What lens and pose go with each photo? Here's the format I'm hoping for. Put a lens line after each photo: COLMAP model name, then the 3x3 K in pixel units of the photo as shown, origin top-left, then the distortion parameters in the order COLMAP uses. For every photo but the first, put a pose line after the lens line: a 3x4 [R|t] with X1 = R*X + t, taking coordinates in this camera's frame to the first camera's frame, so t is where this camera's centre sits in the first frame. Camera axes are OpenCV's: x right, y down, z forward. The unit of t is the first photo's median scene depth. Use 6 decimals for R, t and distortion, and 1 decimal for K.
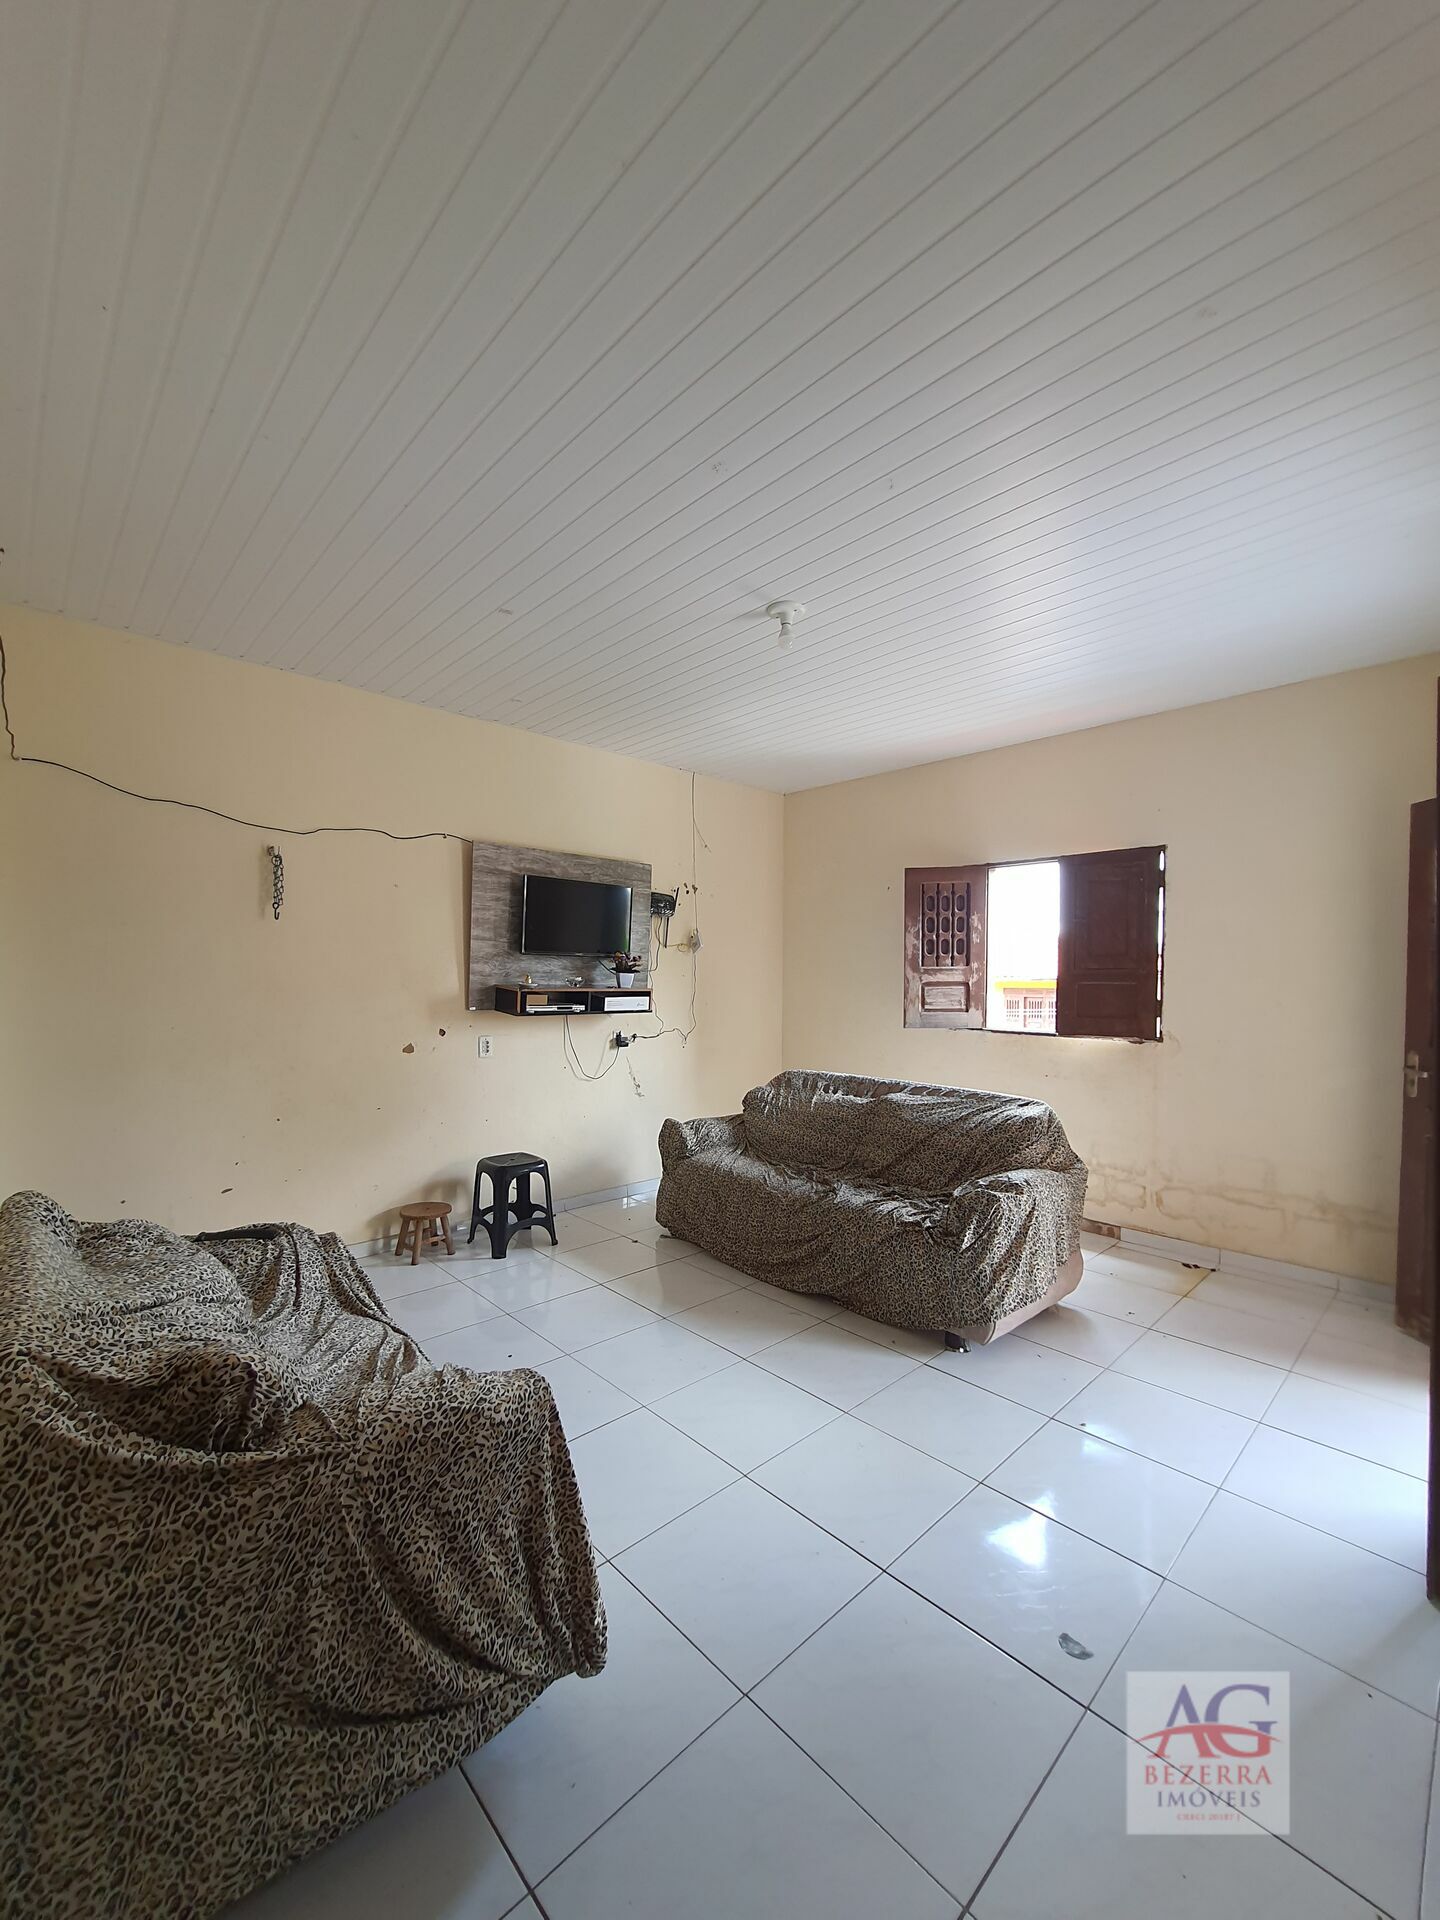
lens RADIAL K [[765.2, 0, 720.8], [0, 765.2, 991.0], [0, 0, 1]] dist [0.000276, 0.000250]
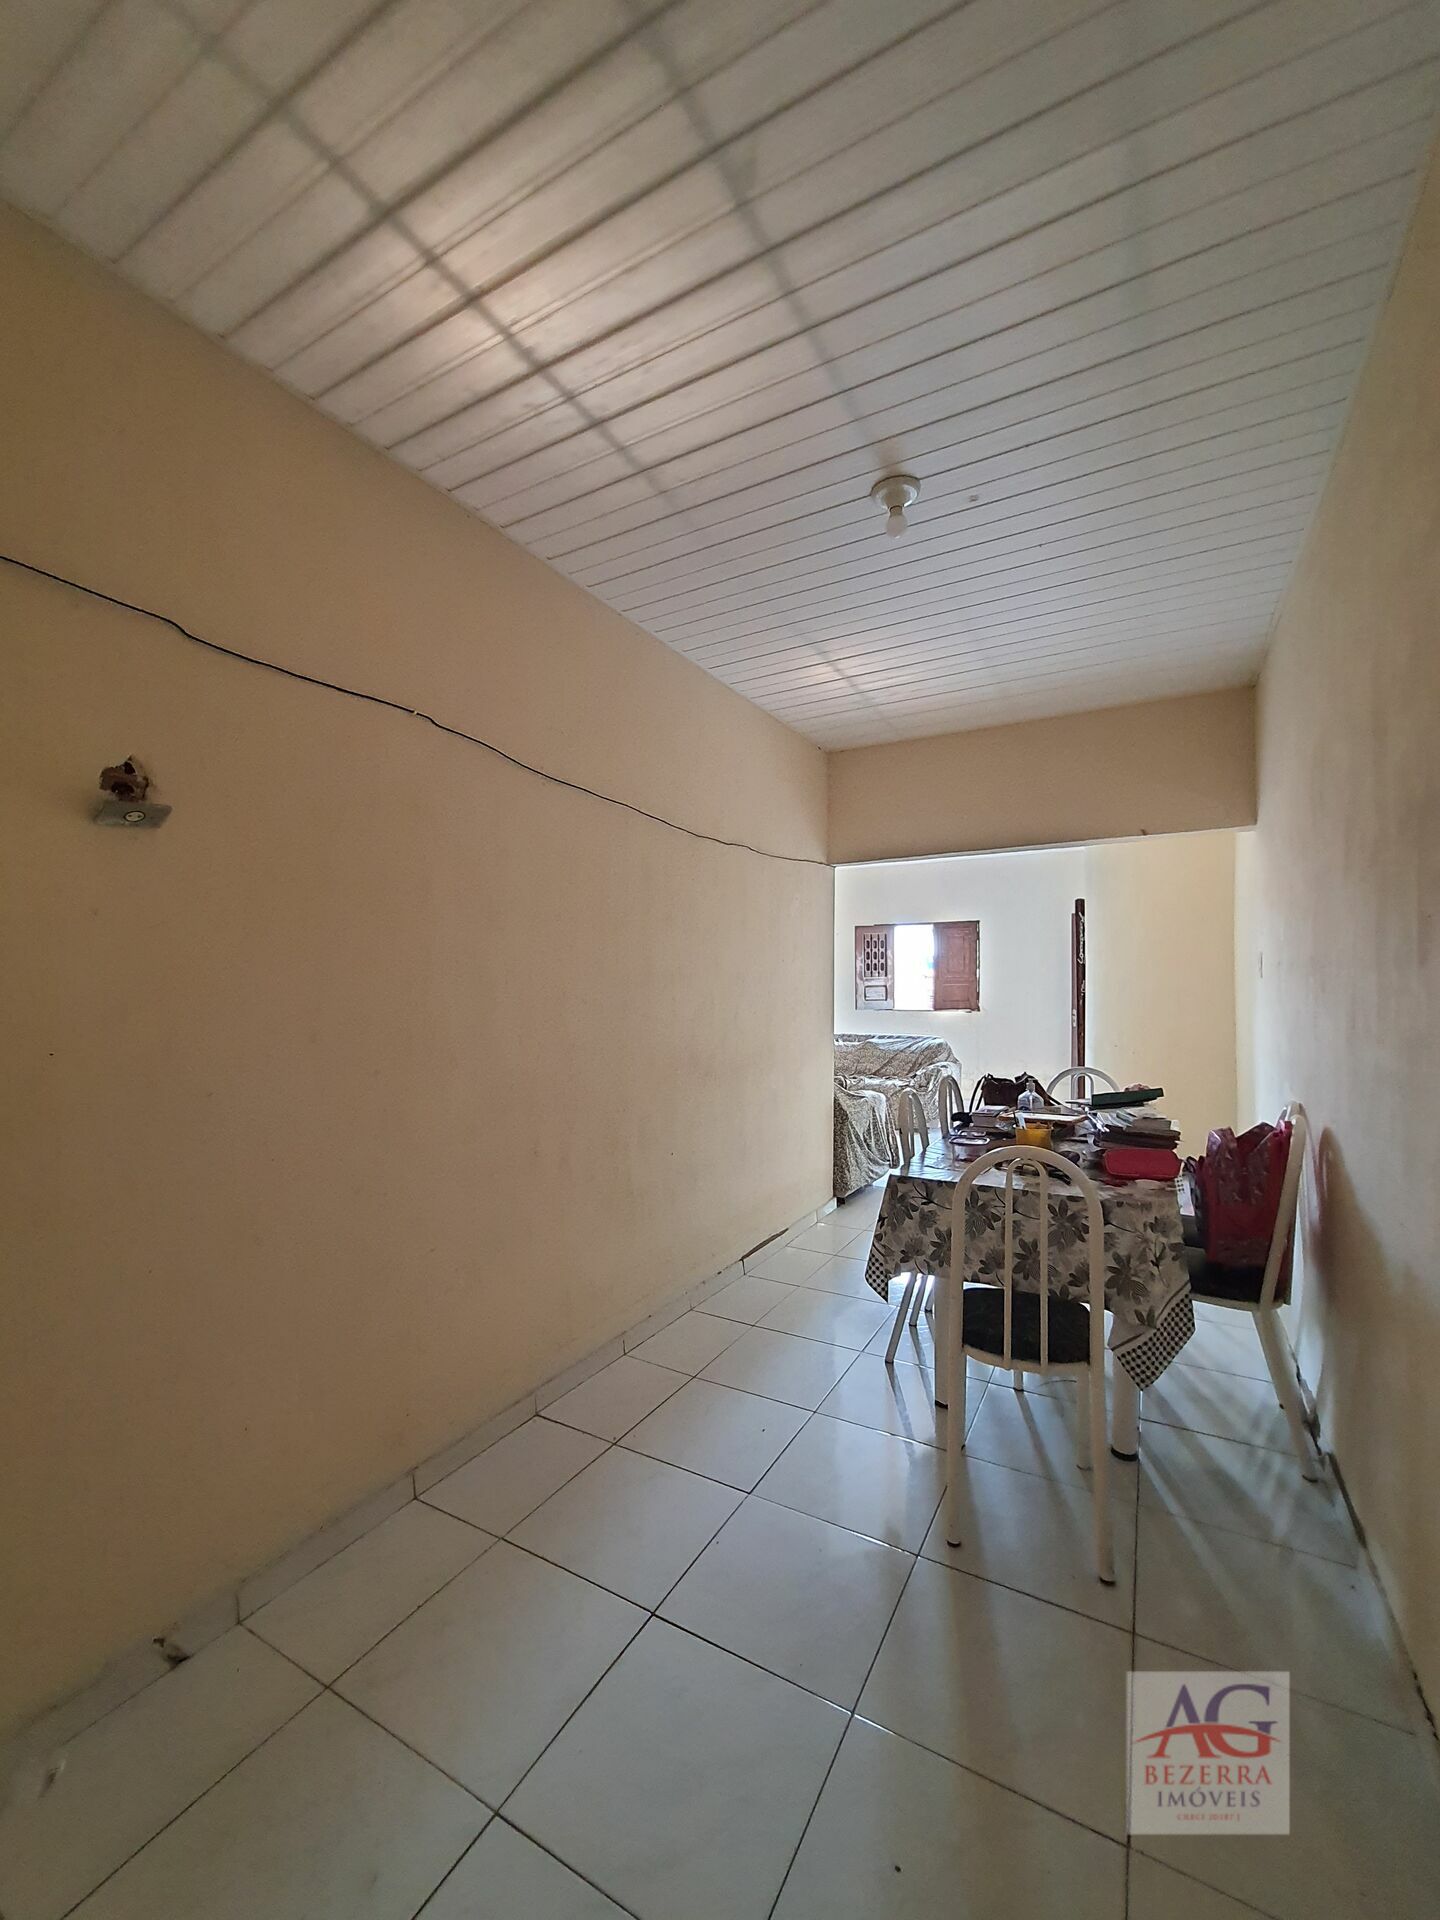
lens RADIAL K [[765.2, 0, 720.8], [0, 765.2, 991.0], [0, 0, 1]] dist [0.000276, 0.000250]
pose [[0.955623, -0.014618, 0.294228, -0.644840], [0.018379, 0.999781, -0.010021, 0.014641], [-0.294017, 0.014984, 0.955683, -0.722196]]
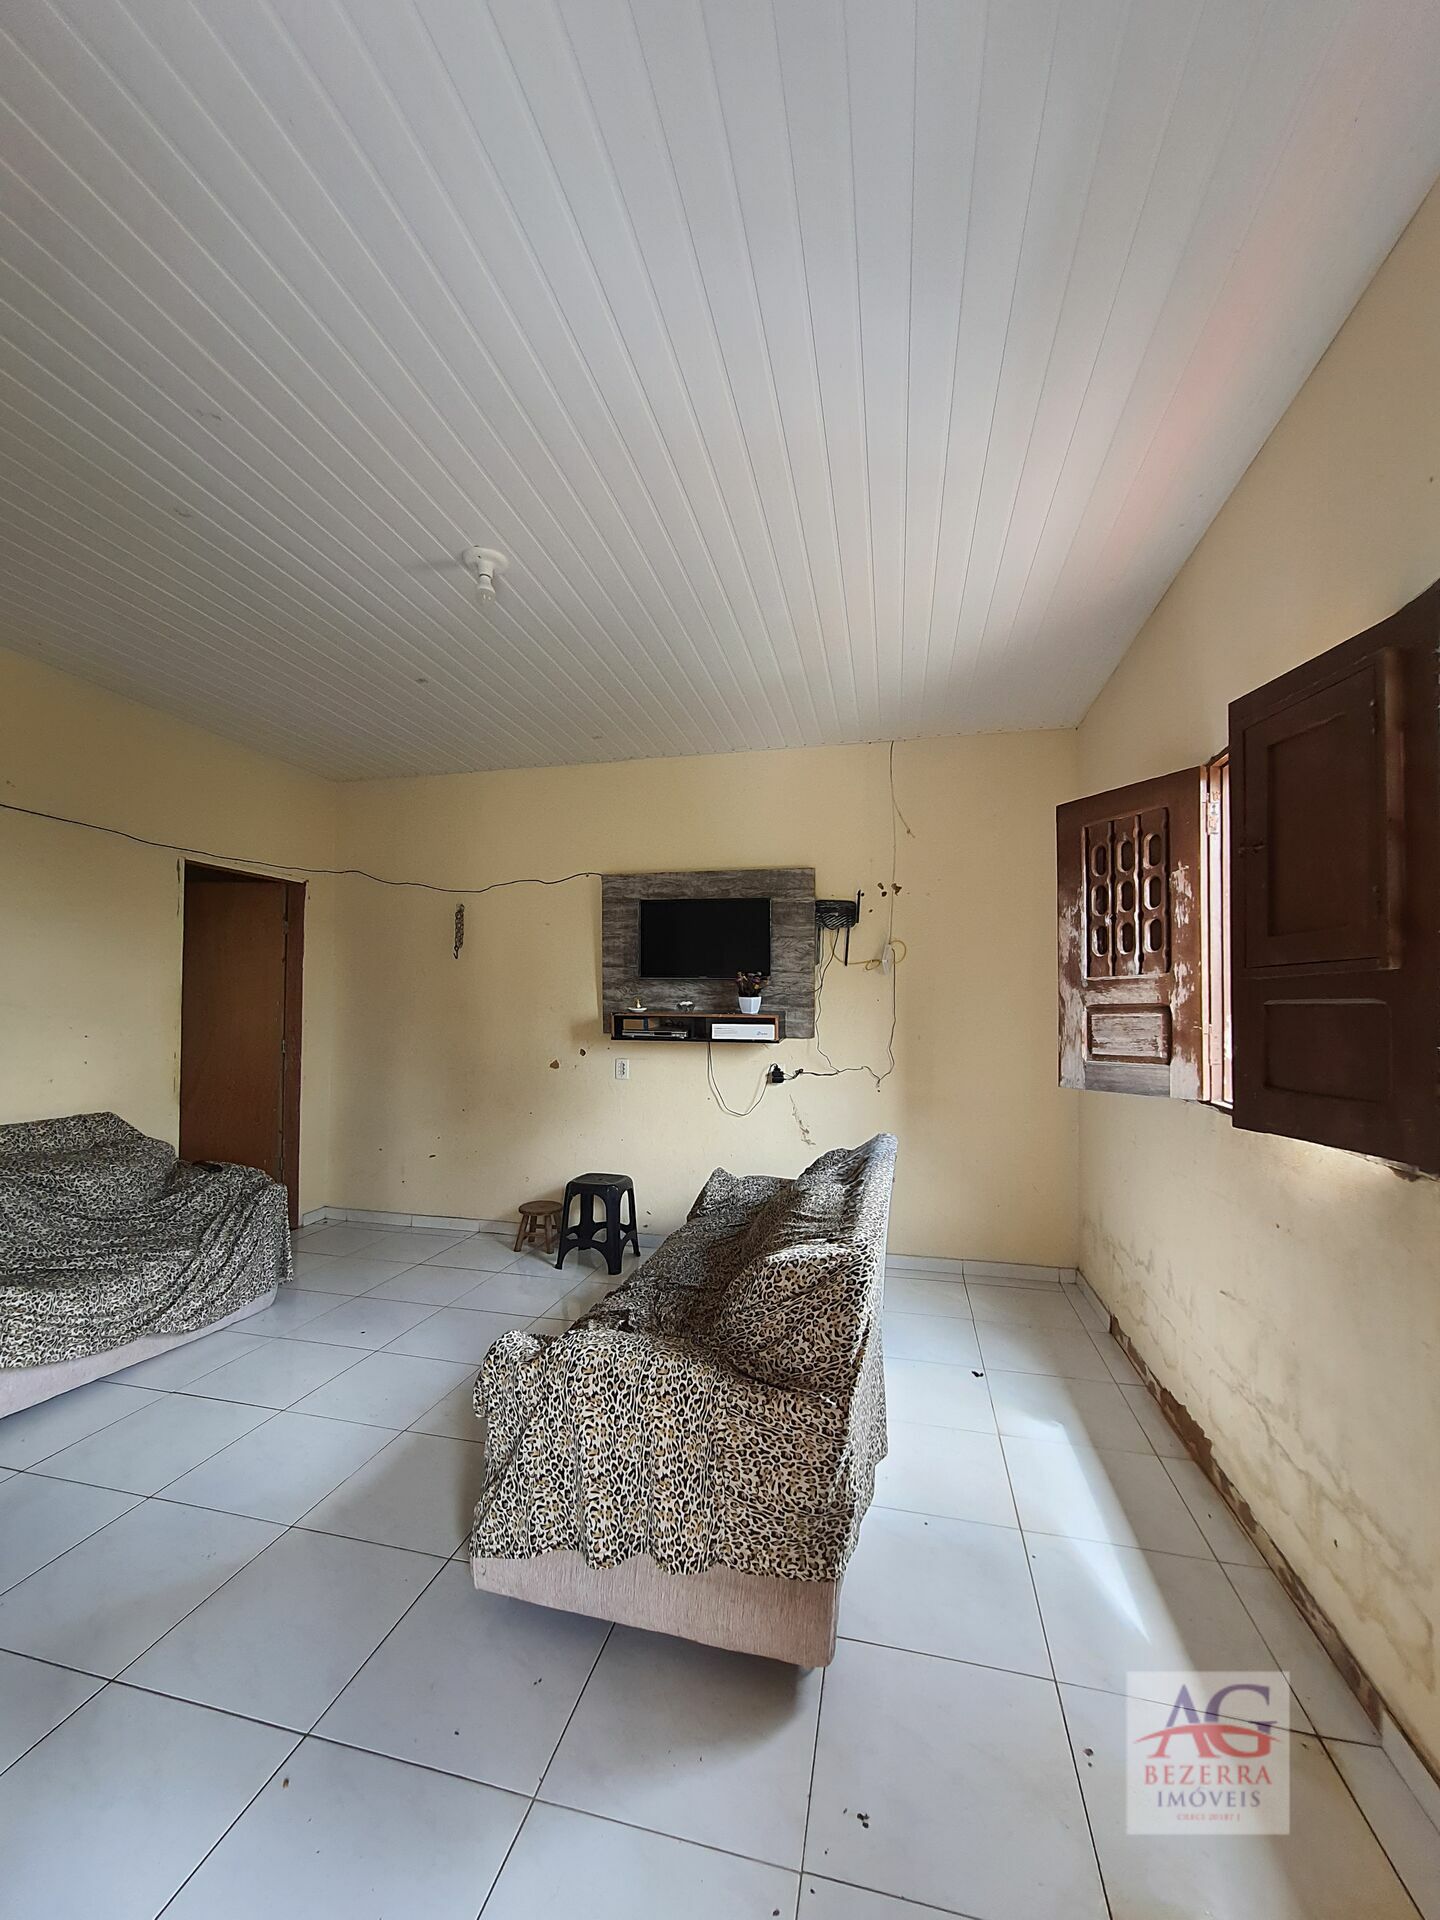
lens RADIAL K [[765.2, 0, 720.8], [0, 765.2, 991.0], [0, 0, 1]] dist [0.000276, 0.000250]
pose [[0.550466, -0.021618, -0.834578, 0.579209], [-0.018314, 0.999111, -0.037959, 0.003746], [0.834657, 0.036179, 0.549581, 0.484019]]
